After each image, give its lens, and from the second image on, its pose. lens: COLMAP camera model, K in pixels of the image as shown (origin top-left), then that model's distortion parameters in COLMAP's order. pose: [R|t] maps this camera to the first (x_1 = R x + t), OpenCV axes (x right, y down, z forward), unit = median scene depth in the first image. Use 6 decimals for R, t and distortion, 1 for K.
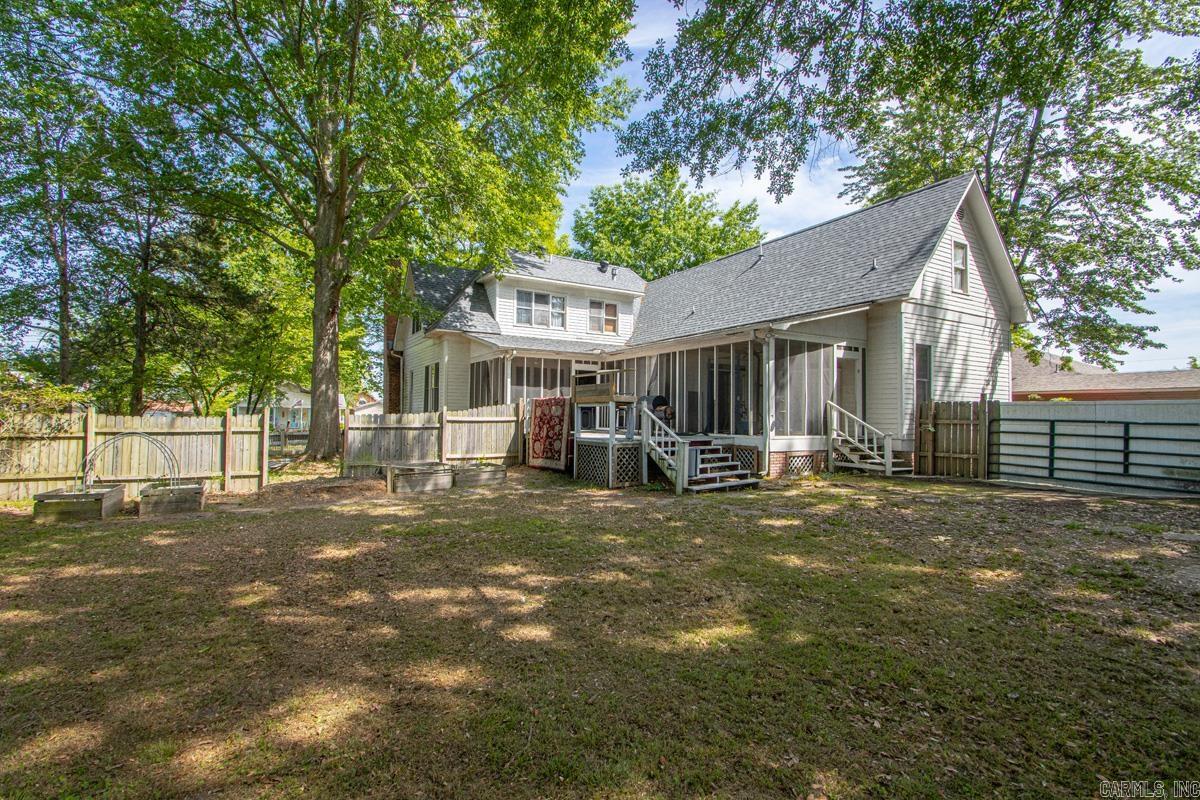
lens RADIAL K [[563.0, 0, 600.0], [0, 563.0, 400.0], [0, 0, 1]] dist [0.017715, -0.017601]
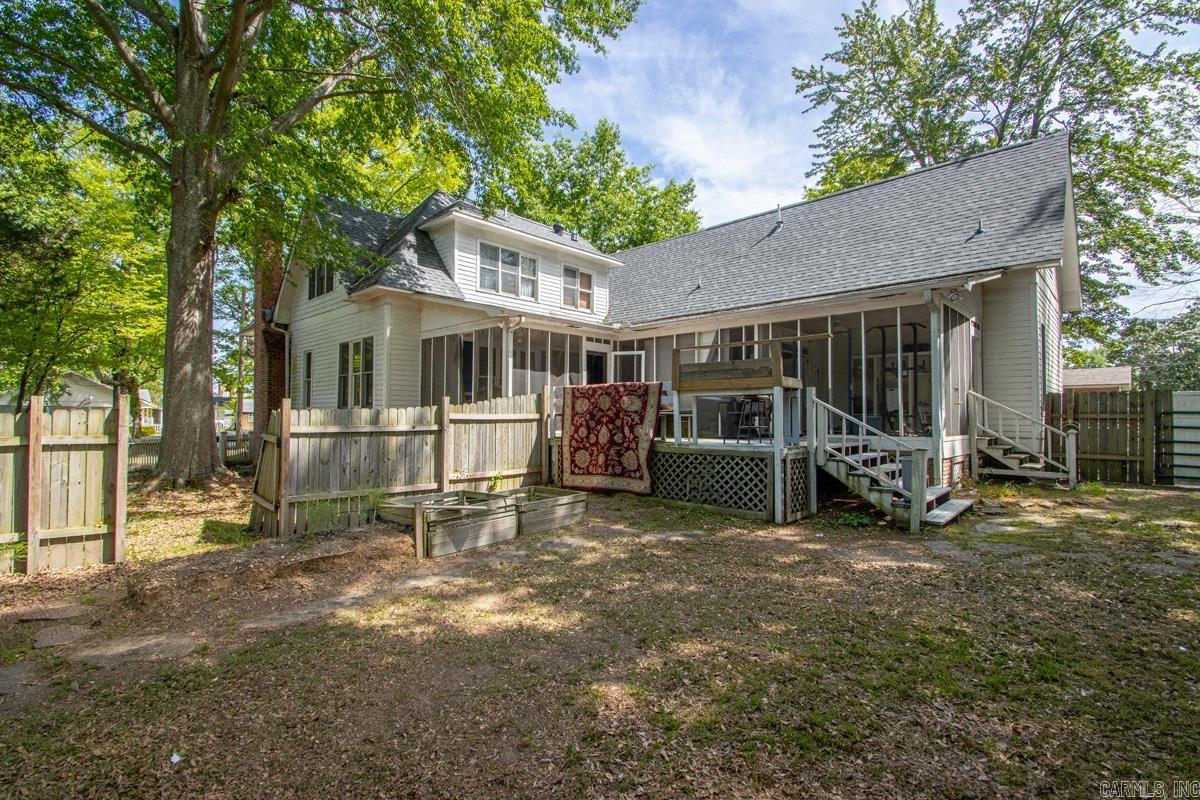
lens RADIAL K [[563.0, 0, 600.0], [0, 563.0, 400.0], [0, 0, 1]] dist [0.017715, -0.017601]
pose [[0.963793, 0.001450, 0.266649, -0.256822], [-0.001354, 0.999999, -0.000540, 0.013905], [-0.266650, 0.000160, 0.963793, 0.332502]]
